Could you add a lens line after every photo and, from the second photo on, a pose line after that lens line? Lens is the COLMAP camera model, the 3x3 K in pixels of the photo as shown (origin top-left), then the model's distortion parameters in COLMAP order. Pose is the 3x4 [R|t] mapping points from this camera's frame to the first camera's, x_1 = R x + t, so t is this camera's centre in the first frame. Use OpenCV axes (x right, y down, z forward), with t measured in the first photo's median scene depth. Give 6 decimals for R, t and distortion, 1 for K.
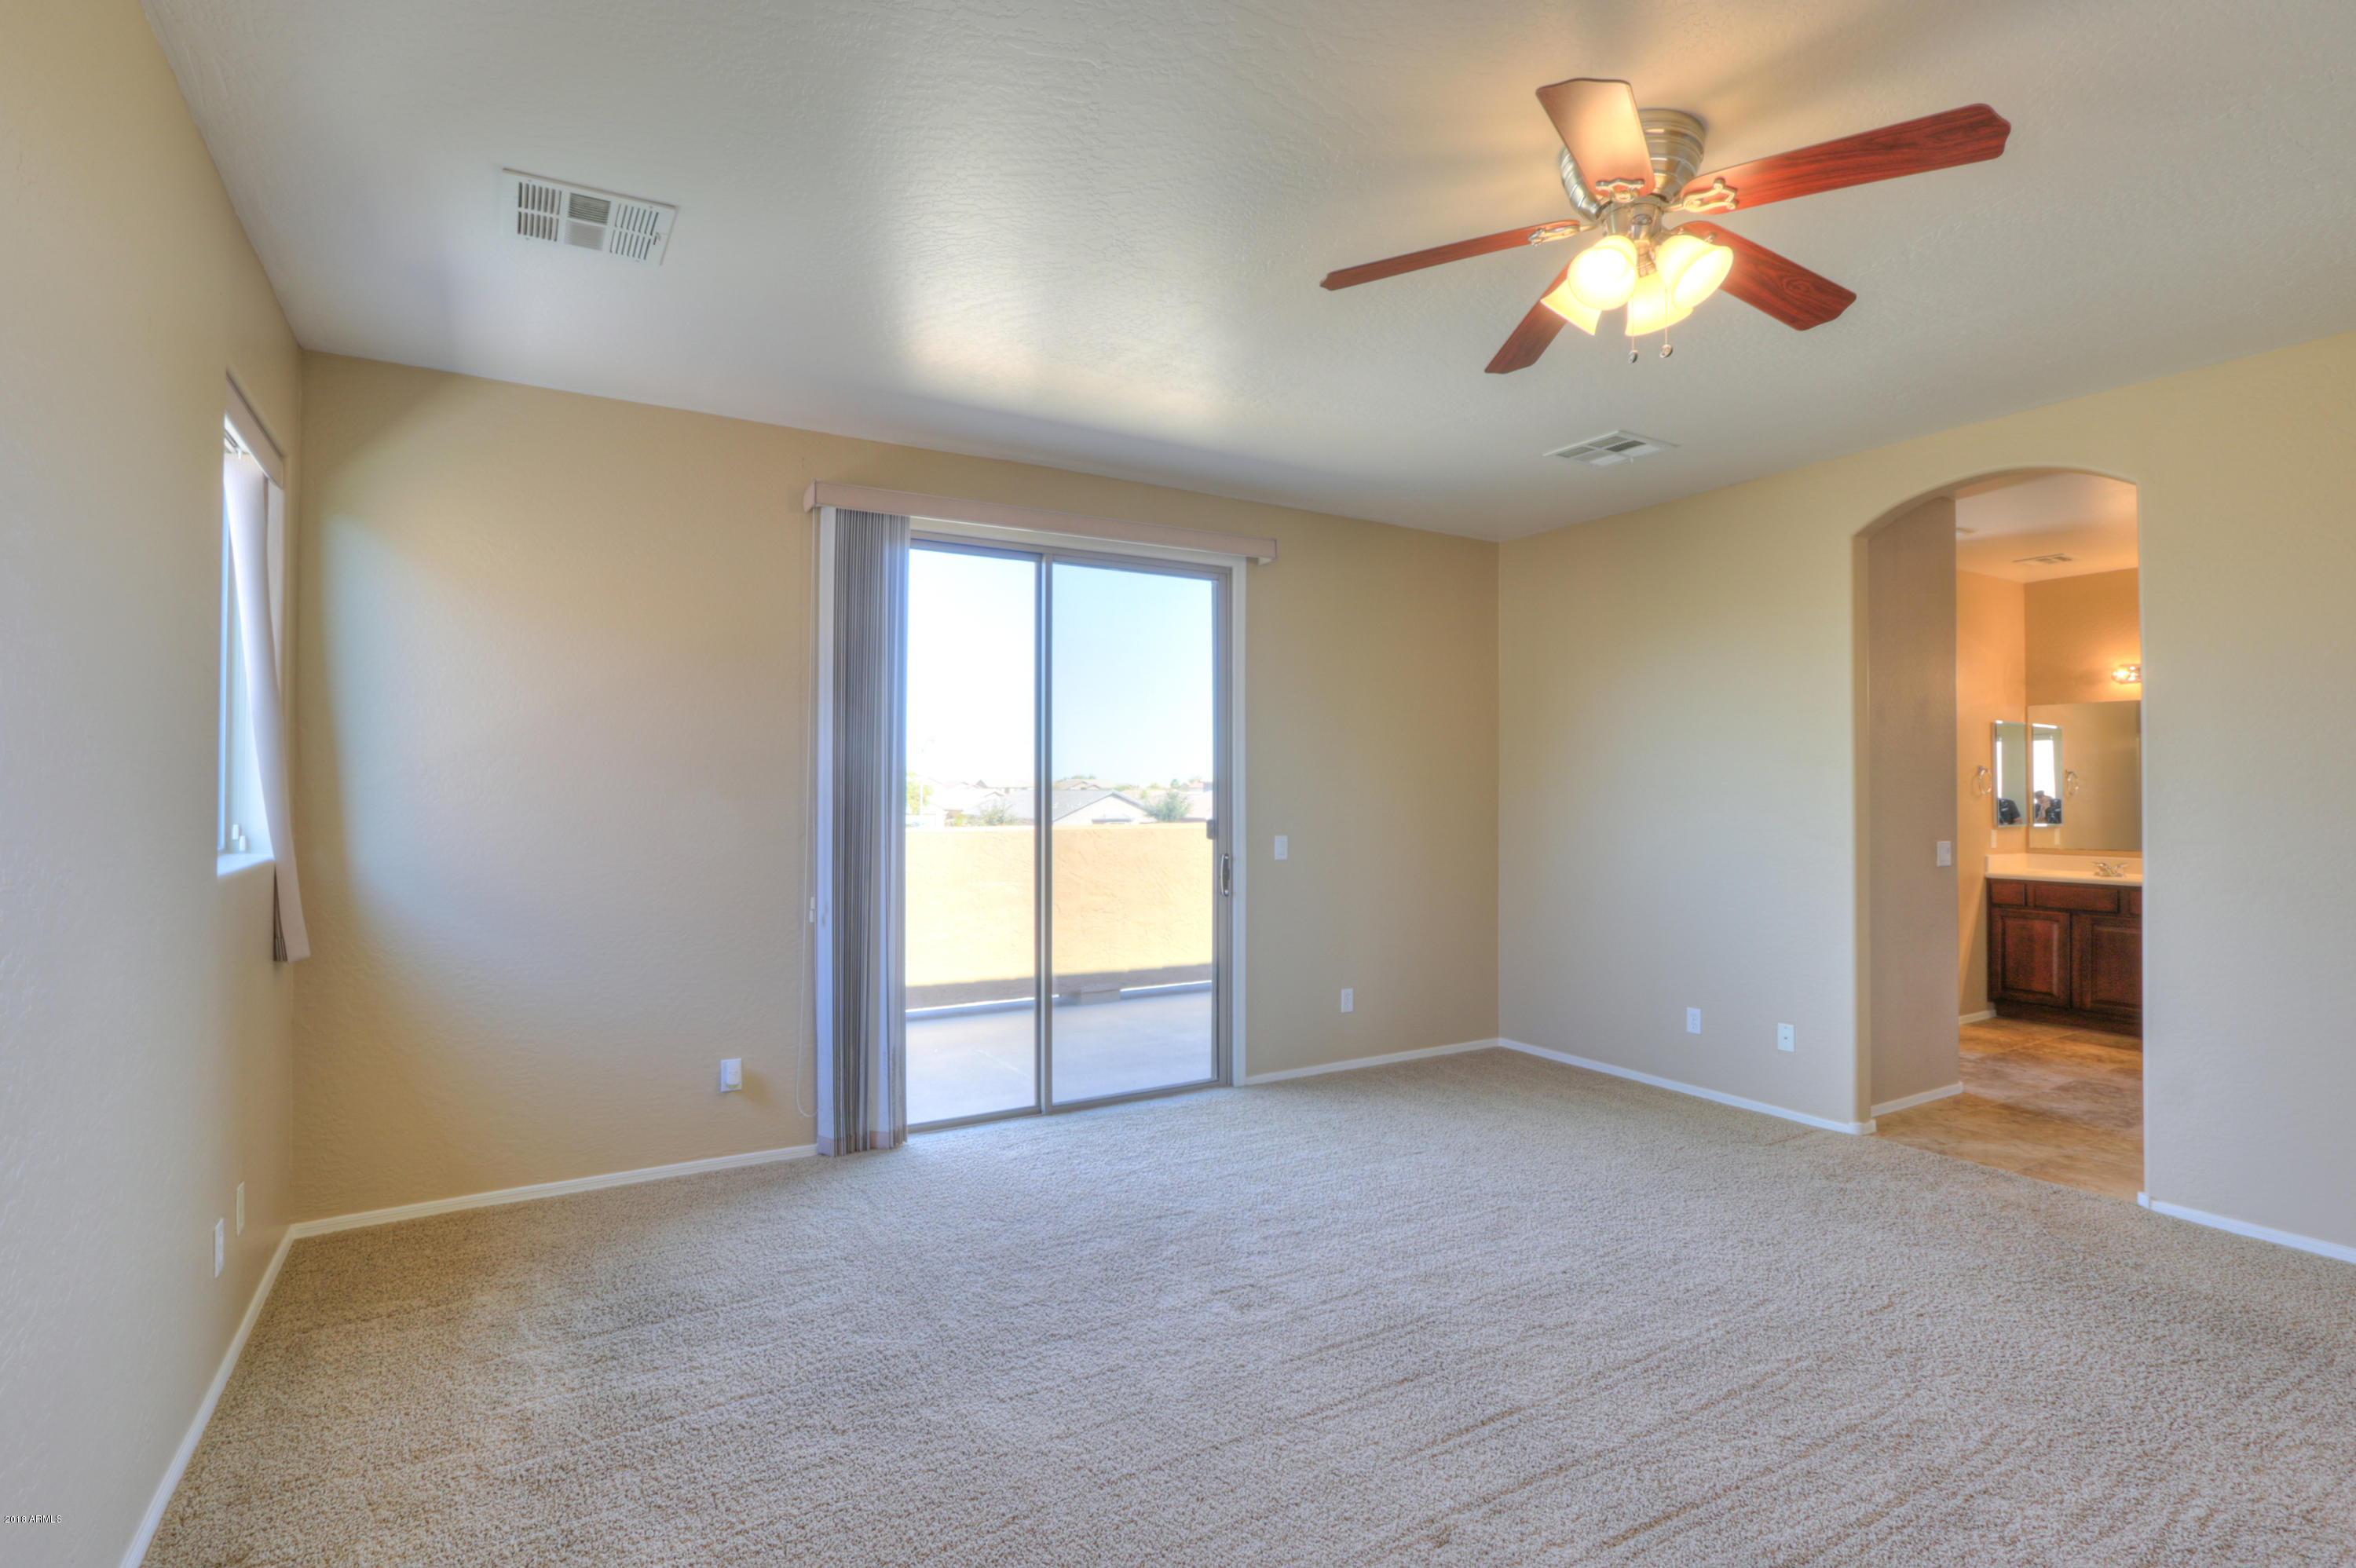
lens RADIAL K [[1119.3, 0, 1173.1], [0, 1119.3, 776.9], [0, 0, 1]] dist [-0.031324, 0.012664]
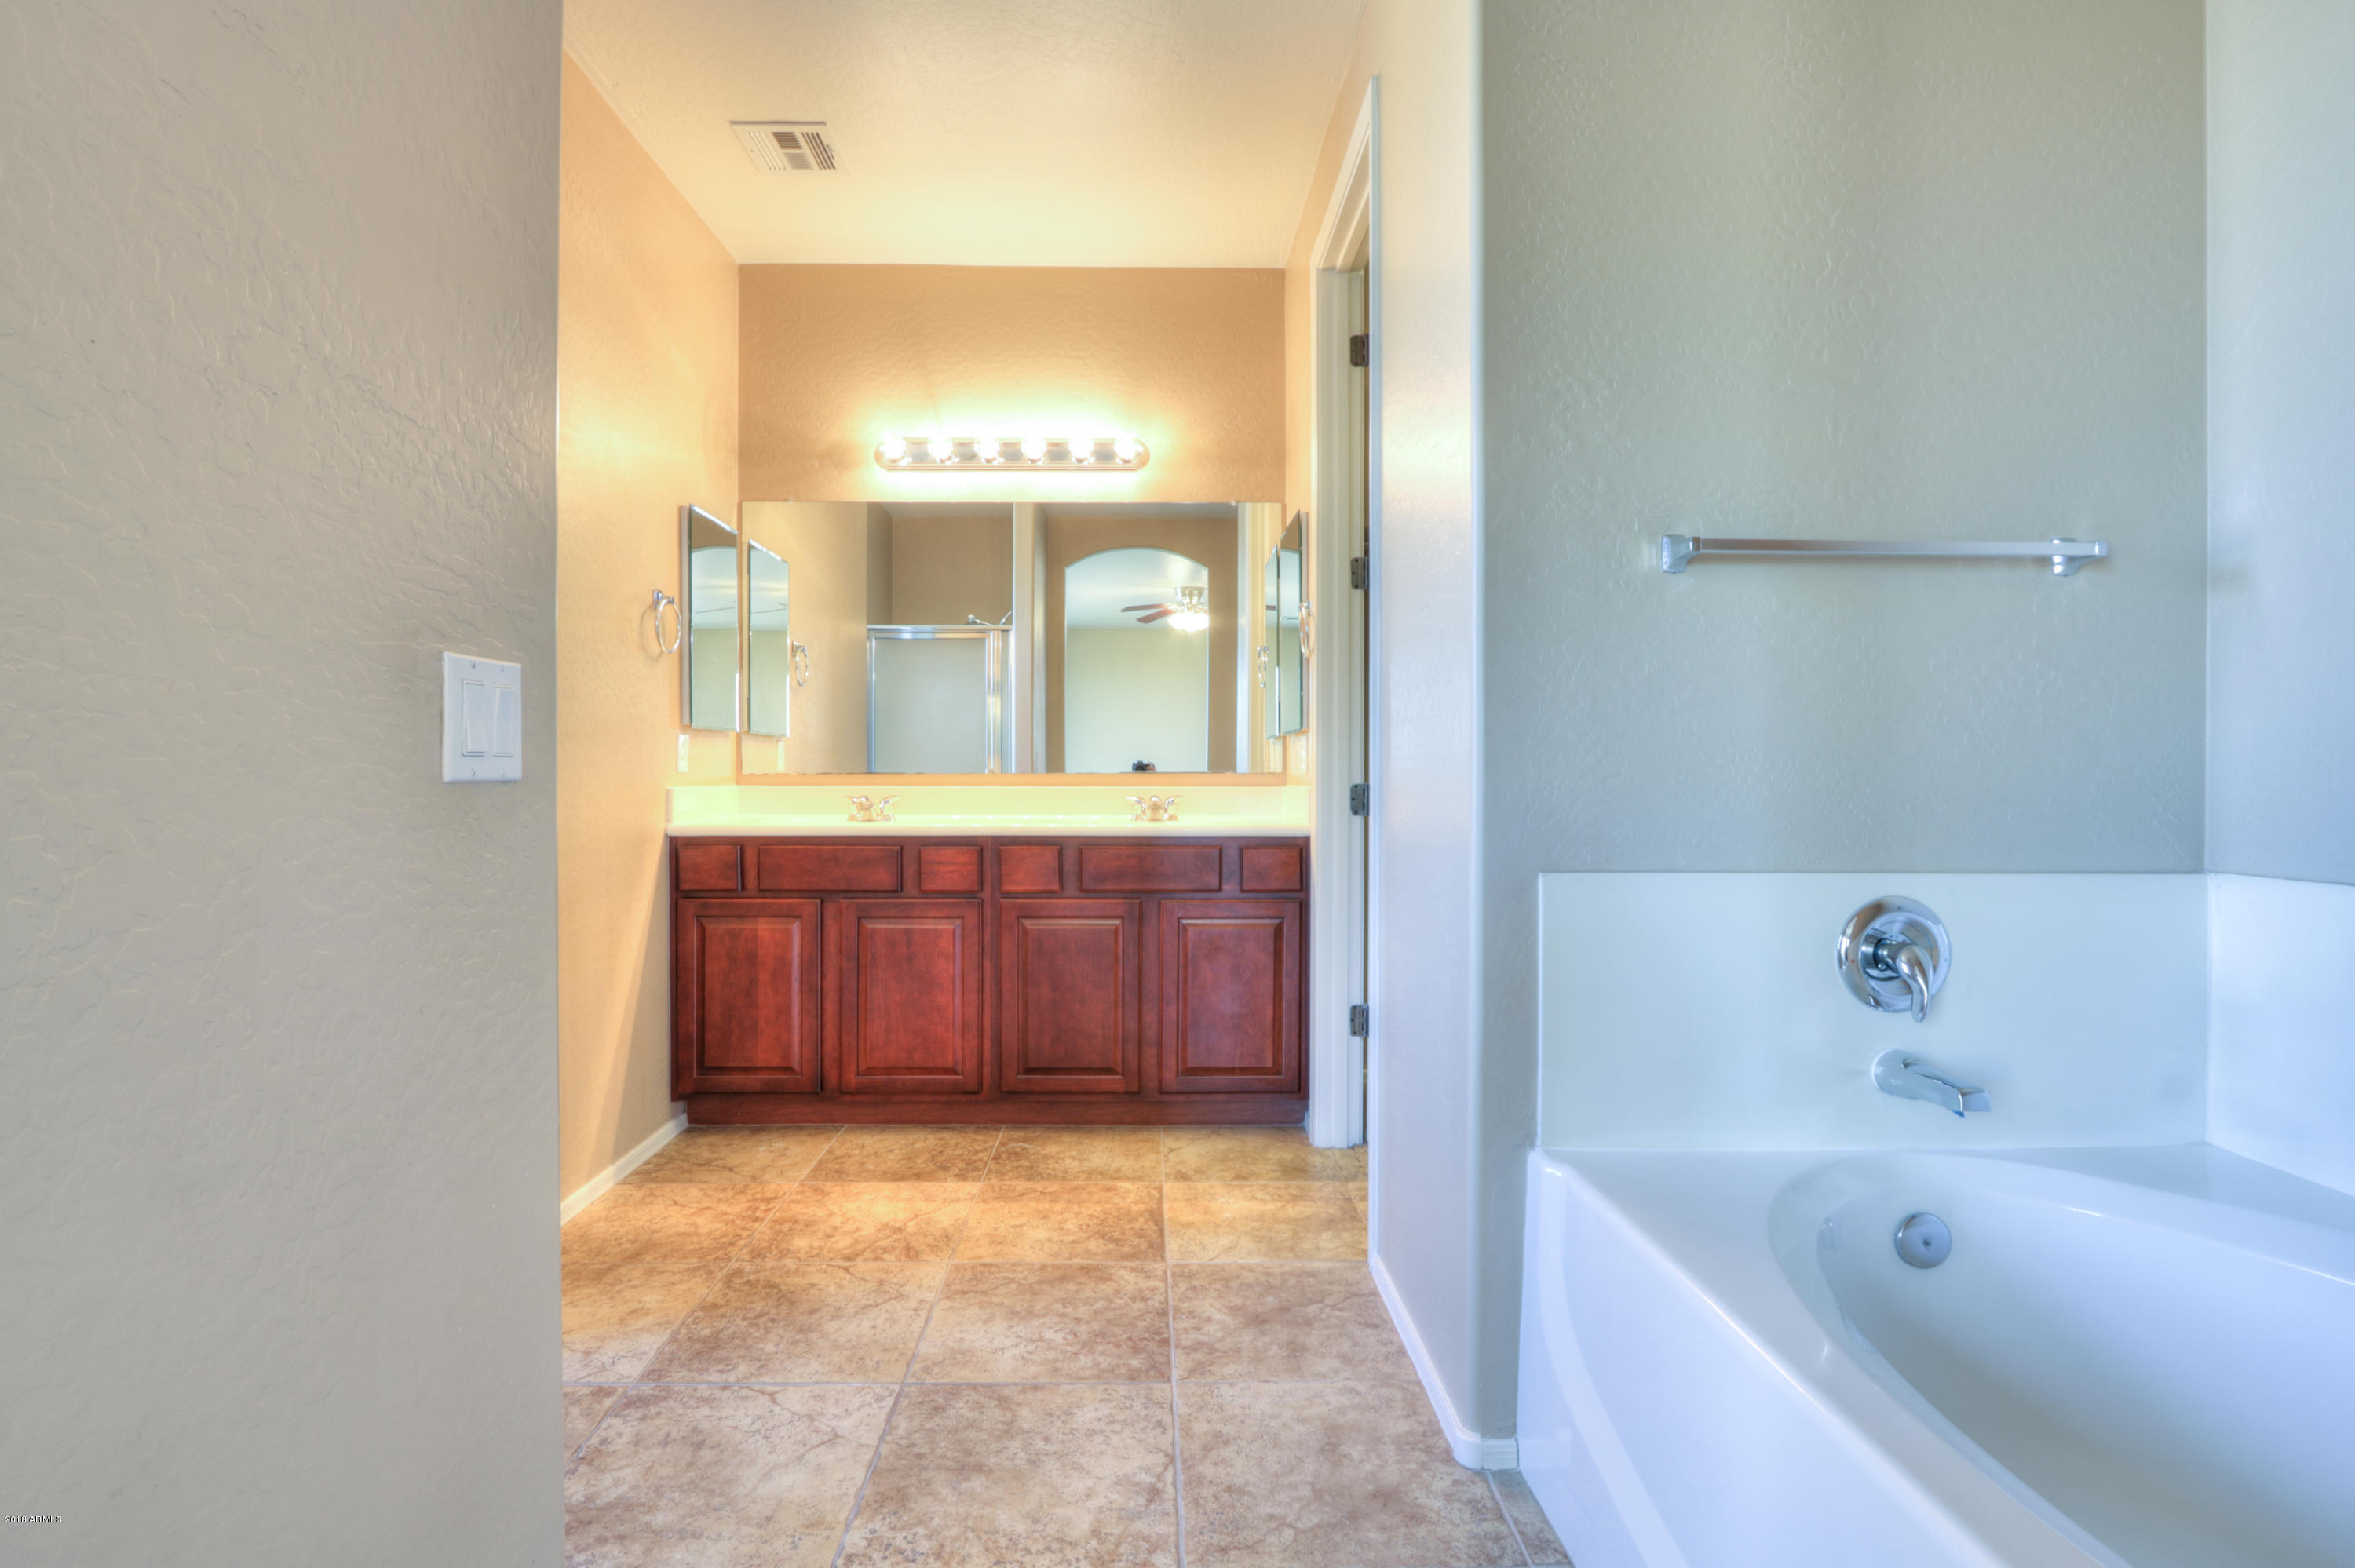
lens RADIAL K [[1099.7, 0, 1167.2], [0, 1099.7, 773.9], [0, 0, 1]] dist [-0.014425, 0.000603]
pose [[0.485498, -0.007143, 0.874208, 0.456047], [-0.013178, 0.999793, 0.015488, 0.058029], [-0.874138, -0.019040, 0.485304, 0.621987]]
